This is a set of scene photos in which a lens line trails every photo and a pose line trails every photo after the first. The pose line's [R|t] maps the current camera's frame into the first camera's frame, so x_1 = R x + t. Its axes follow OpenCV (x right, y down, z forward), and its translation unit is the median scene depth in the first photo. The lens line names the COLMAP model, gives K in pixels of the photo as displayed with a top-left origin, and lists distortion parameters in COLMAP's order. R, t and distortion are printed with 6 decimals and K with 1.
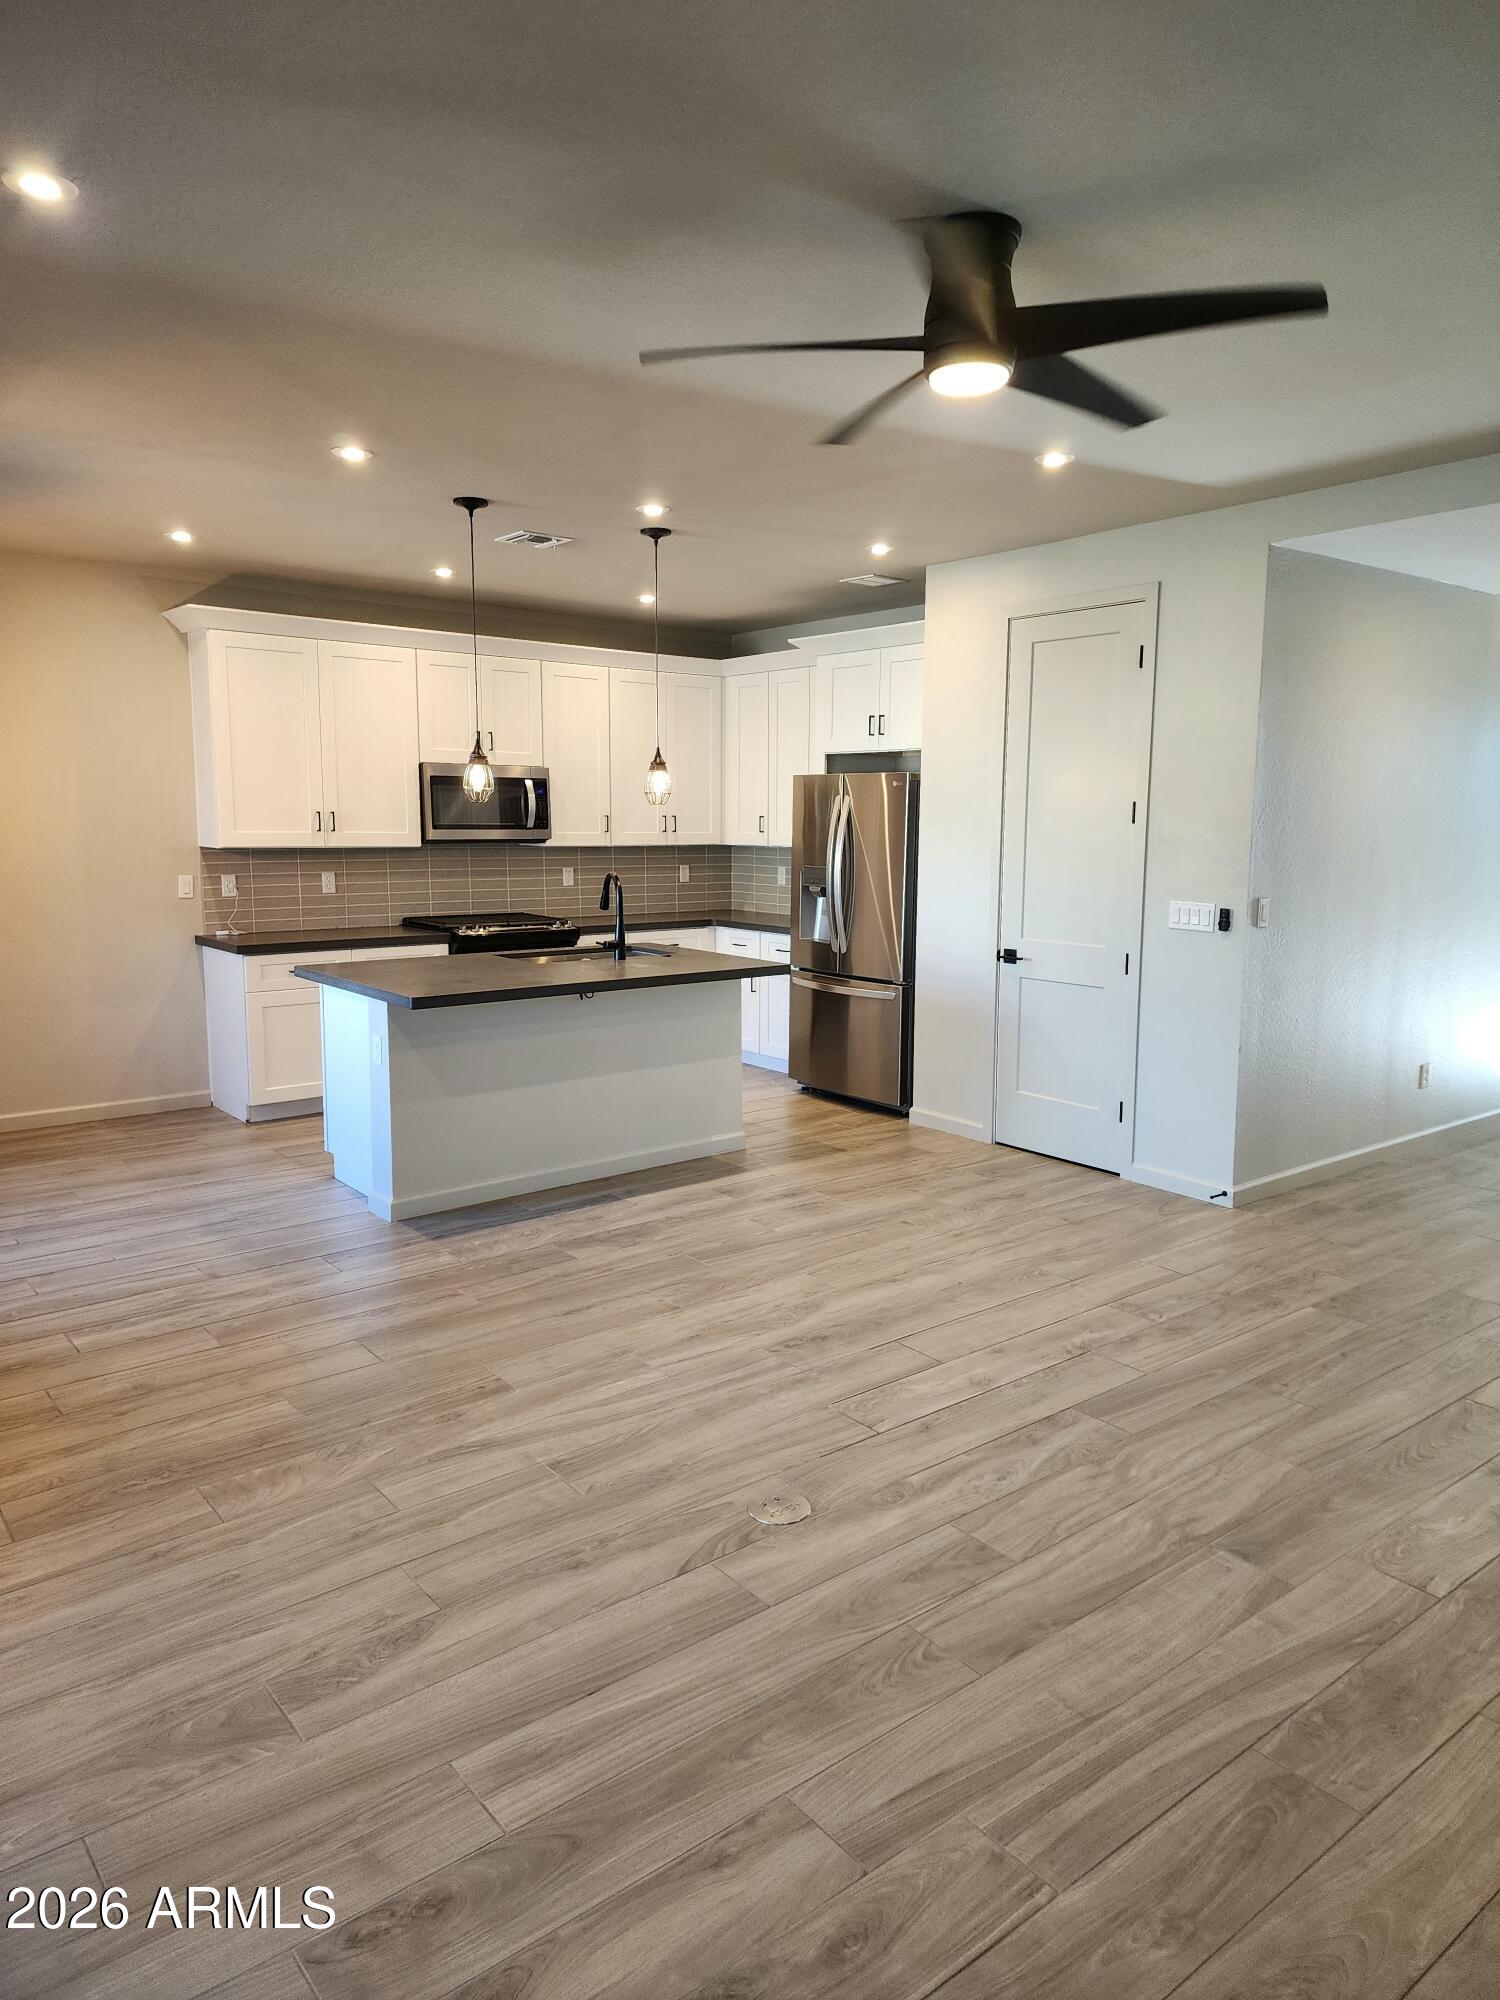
lens RADIAL K [[1311.7, 0, 749.0], [0, 1311.7, 975.8], [0, 0, 1]] dist [0.130994, -0.136254]
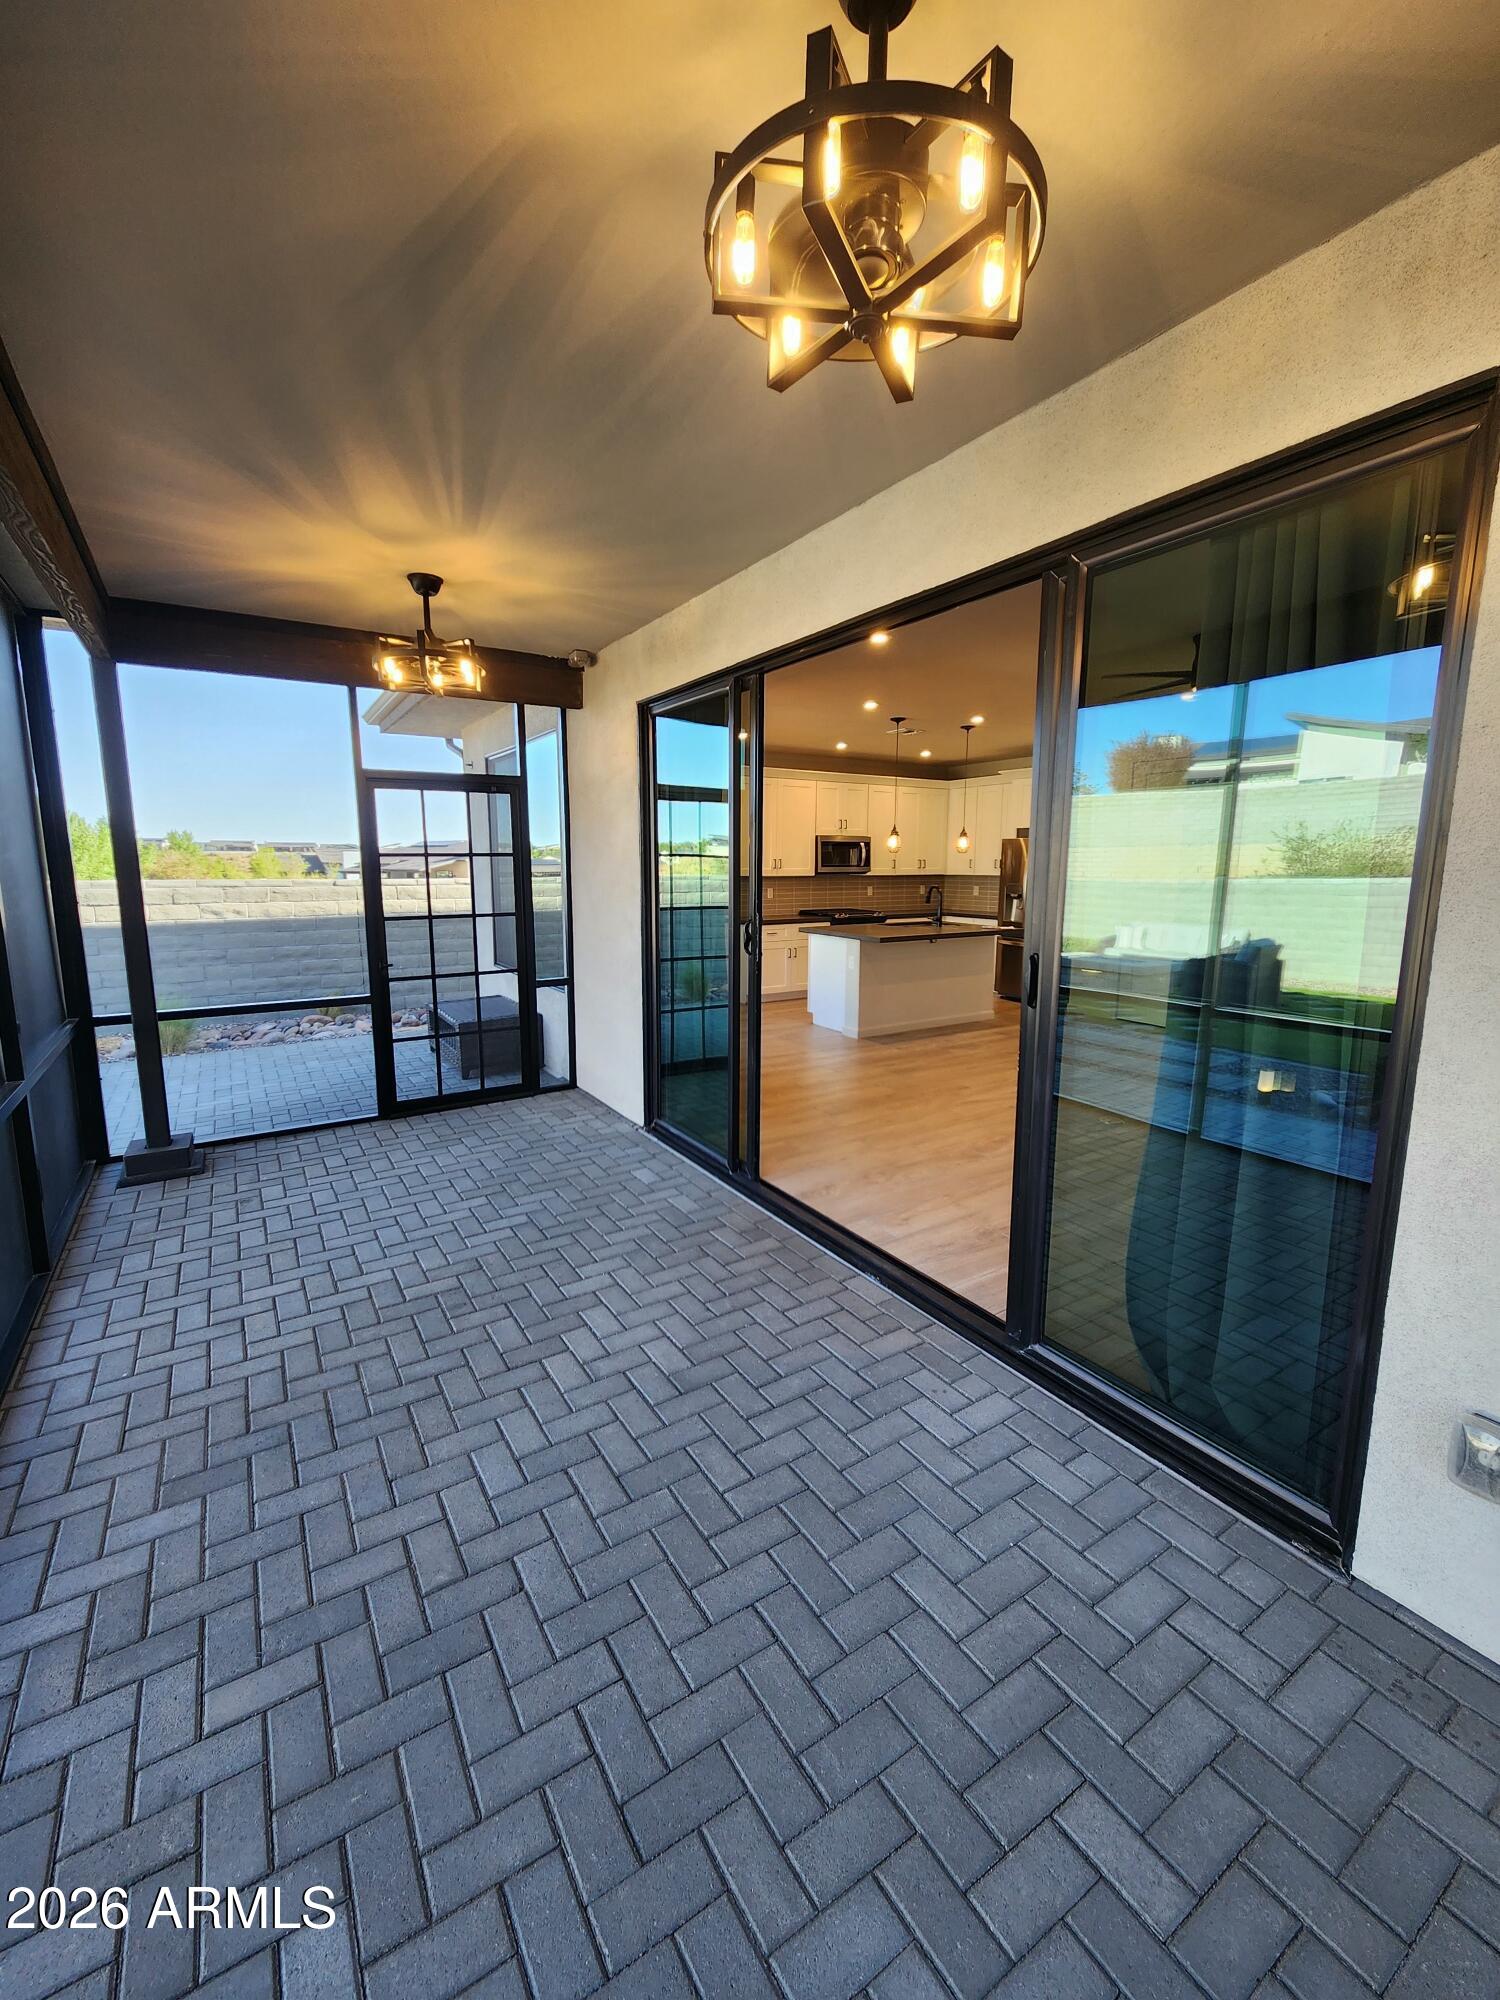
lens RADIAL K [[809.7, 0, 737.0], [0, 809.7, 979.9], [0, 0, 1]] dist [-0.001007, -0.000071]
pose [[0.992699, 0.013651, -0.119846, -0.310104], [-0.011244, 0.999722, 0.020731, 0.058768], [0.120096, -0.019232, 0.992576, -0.395106]]
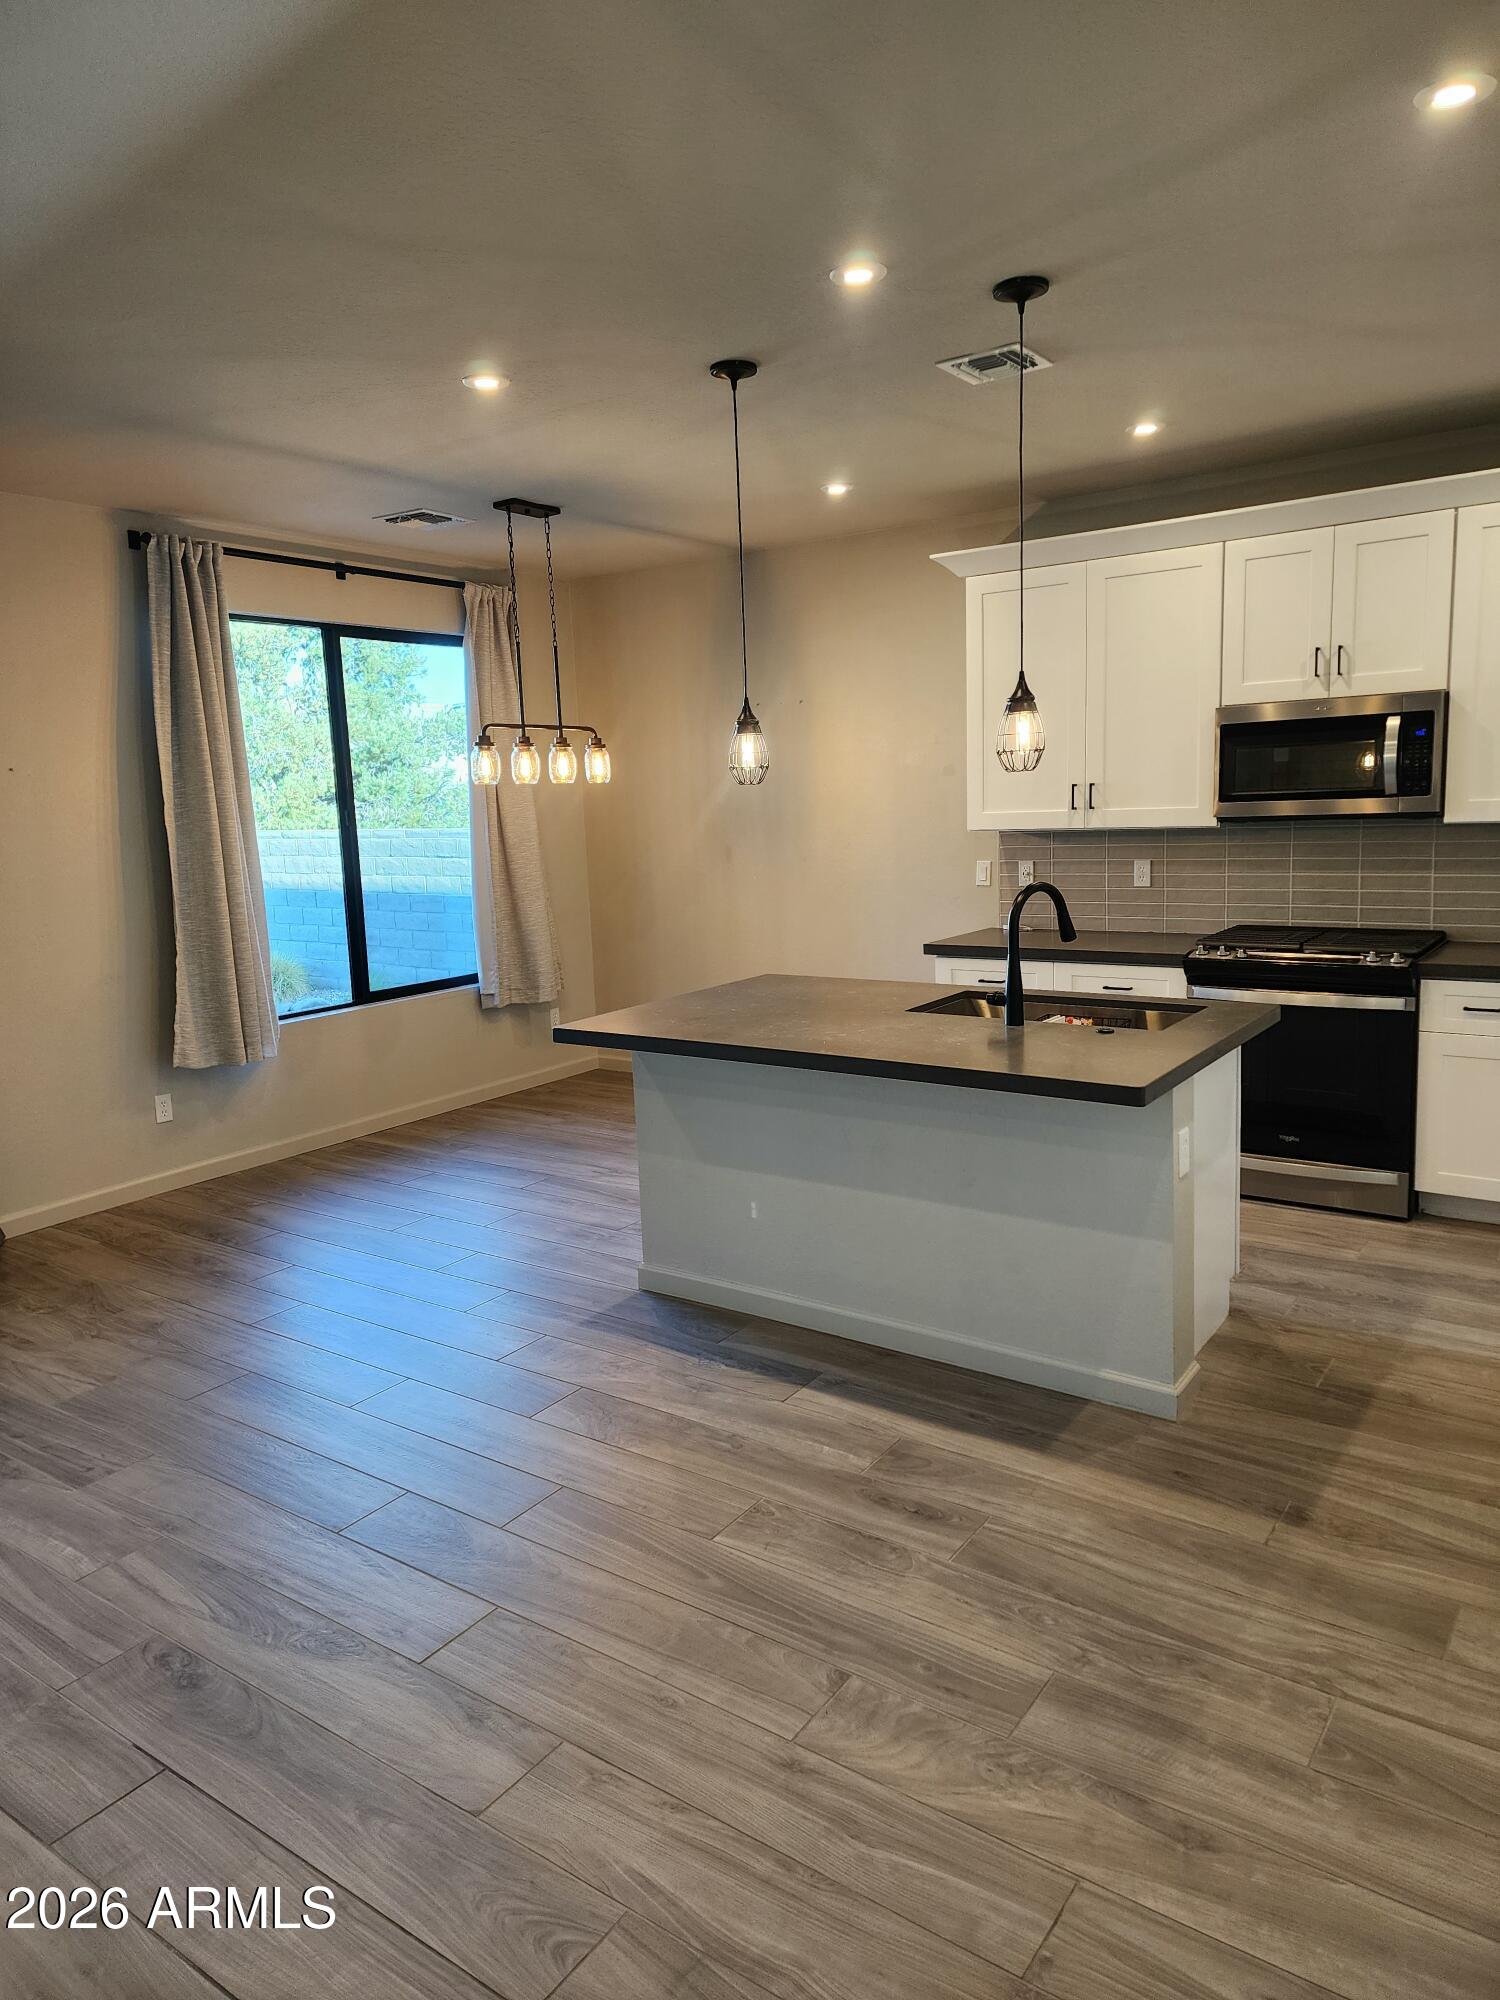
lens RADIAL K [[1311.7, 0, 749.0], [0, 1311.7, 975.8], [0, 0, 1]] dist [0.130994, -0.136254]
pose [[0.279806, 0.118659, -0.952696, 0.529345], [-0.080800, 0.991723, 0.099789, -0.101528], [0.956651, 0.049056, 0.287077, 0.821590]]
